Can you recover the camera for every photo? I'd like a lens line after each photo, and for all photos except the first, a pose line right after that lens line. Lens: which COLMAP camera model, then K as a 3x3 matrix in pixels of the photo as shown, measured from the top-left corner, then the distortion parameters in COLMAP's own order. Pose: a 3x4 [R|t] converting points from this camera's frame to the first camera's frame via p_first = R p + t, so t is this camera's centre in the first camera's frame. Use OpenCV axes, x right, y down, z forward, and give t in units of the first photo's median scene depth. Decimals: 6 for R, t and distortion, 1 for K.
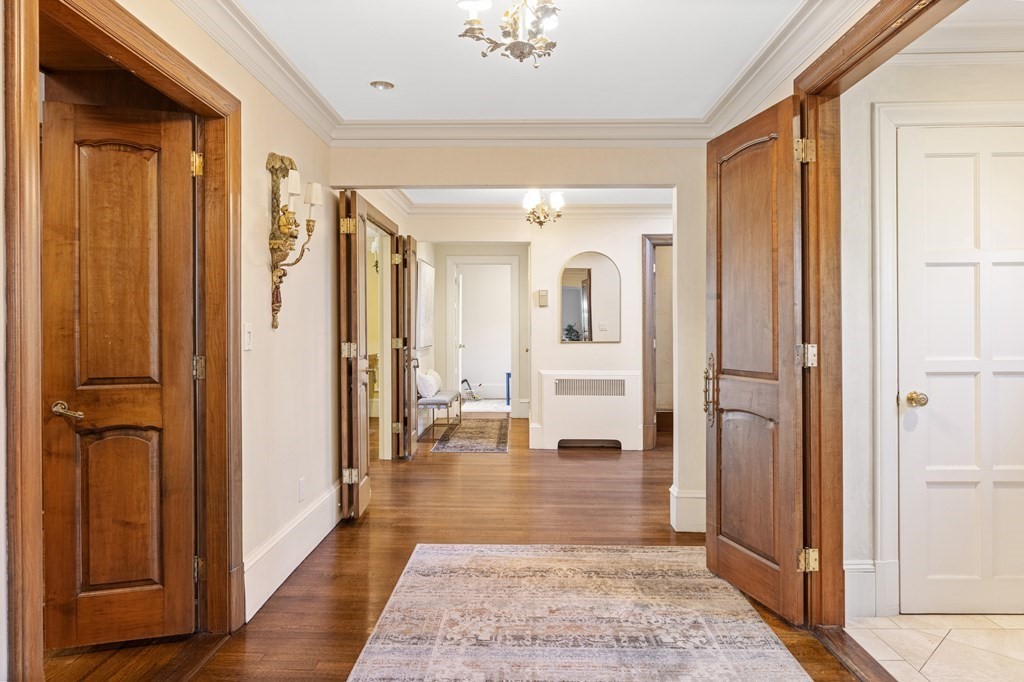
lens RADIAL K [[655.4, 0, 512.5], [0, 655.4, 323.2], [0, 0, 1]] dist [-0.000603, -0.000145]
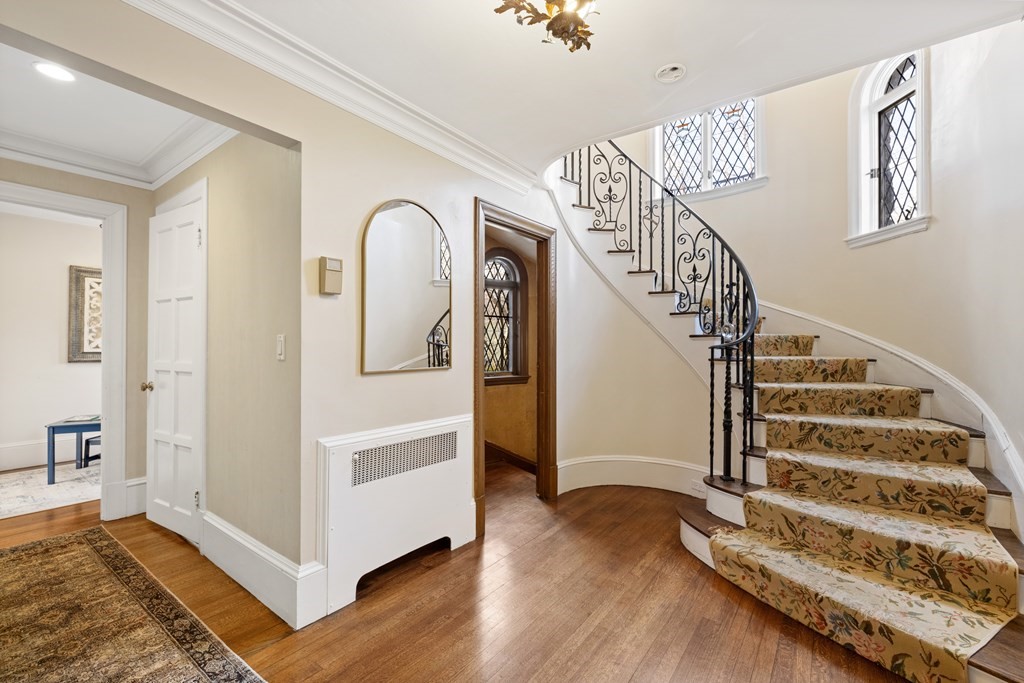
lens RADIAL K [[436.2, 0, 512.0], [0, 436.2, 341.5], [0, 0, 1]] dist [-0.001098, -0.000074]
pose [[0.585736, 0.009751, 0.810443, -0.126282], [-0.005787, 0.999952, -0.007849, 0.008814], [-0.810481, -0.000093, 0.585765, 0.753147]]
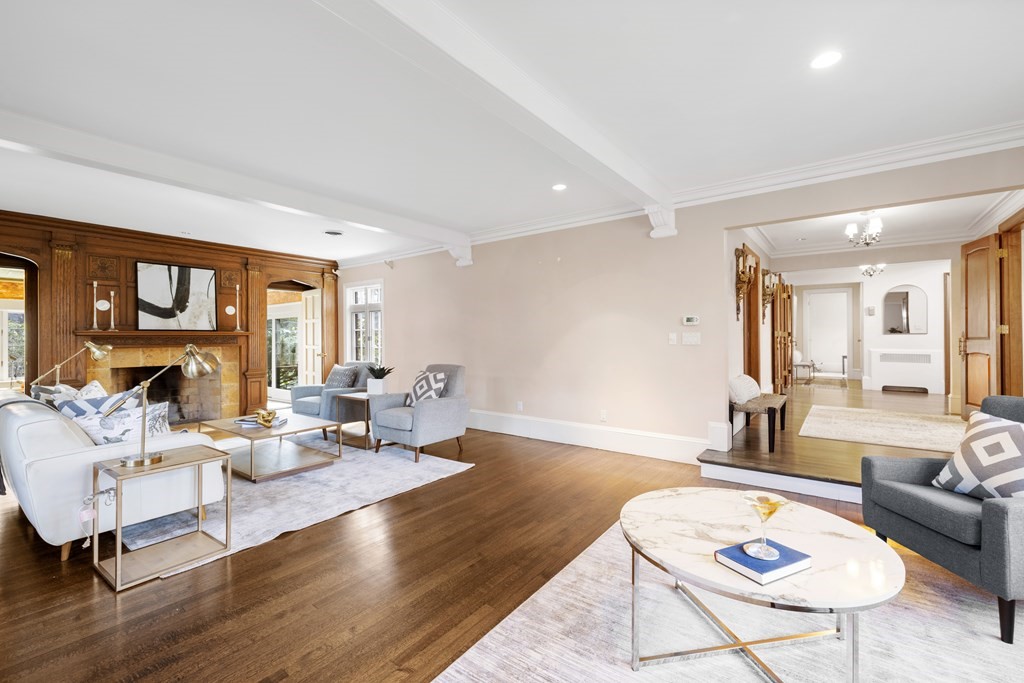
lens RADIAL K [[440.6, 0, 508.0], [0, 440.6, 333.5], [0, 0, 1]] dist [0.000703, 0.000532]
pose [[0.804812, -0.005750, -0.593502, -0.045866], [0.006433, 0.999979, -0.000966, 0.022698], [0.593495, -0.003041, 0.804832, -0.692838]]
